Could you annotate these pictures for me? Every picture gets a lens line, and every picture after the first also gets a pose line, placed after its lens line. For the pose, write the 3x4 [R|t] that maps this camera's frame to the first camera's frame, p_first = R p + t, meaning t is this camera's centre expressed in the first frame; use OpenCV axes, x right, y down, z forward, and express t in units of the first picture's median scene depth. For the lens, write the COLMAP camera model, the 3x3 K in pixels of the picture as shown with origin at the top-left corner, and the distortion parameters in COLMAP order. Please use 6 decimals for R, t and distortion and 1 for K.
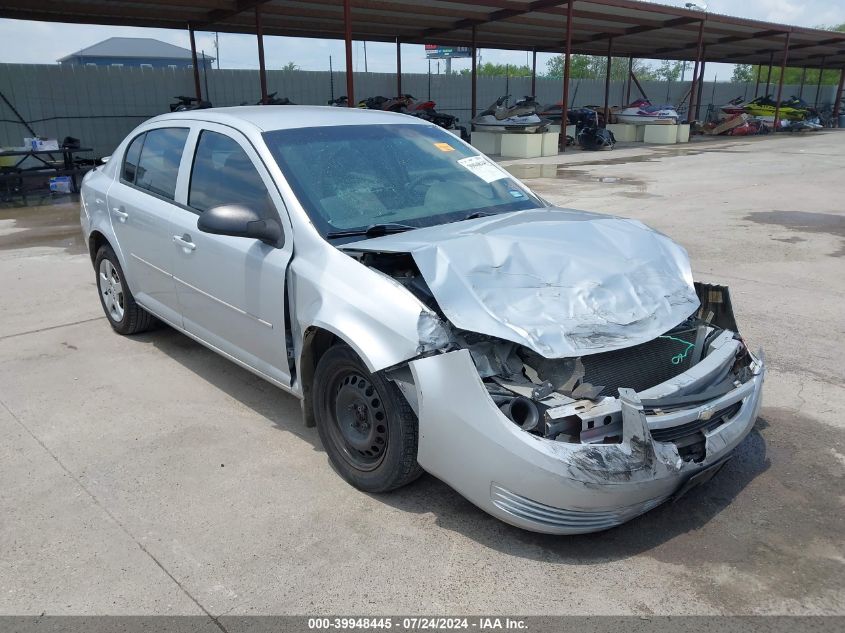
lens RADIAL K [[675.2, 0, 423.2], [0, 675.2, 319.2], [0, 0, 1]] dist [0.013945, -0.027055]
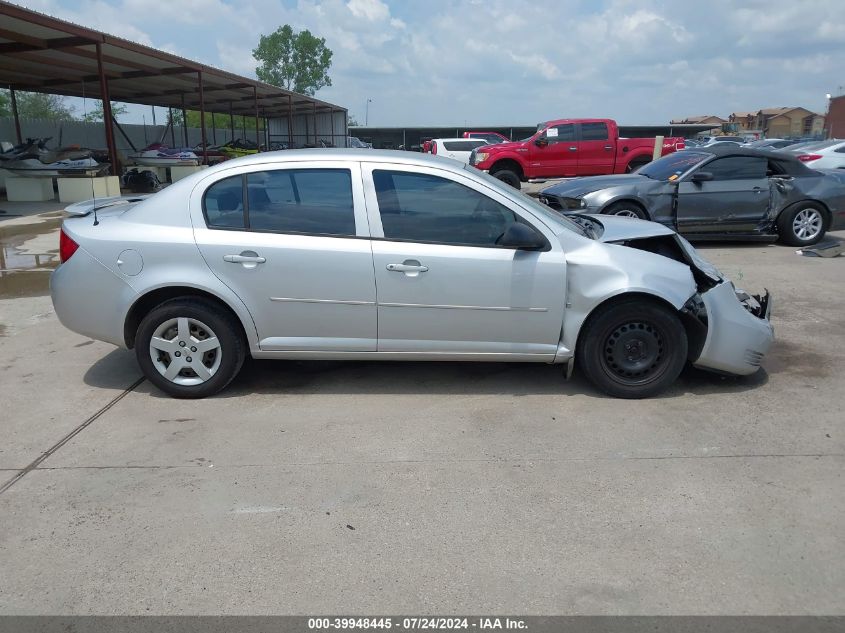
lens RADIAL K [[675.2, 0, 422.7], [0, 675.2, 319.7], [0, 0, 1]] dist [0.013945, -0.027055]
pose [[0.692110, -0.178763, 0.699305, -0.215457], [0.218574, 0.975263, 0.032980, -0.011210], [-0.687902, 0.130024, 0.714062, 0.033883]]
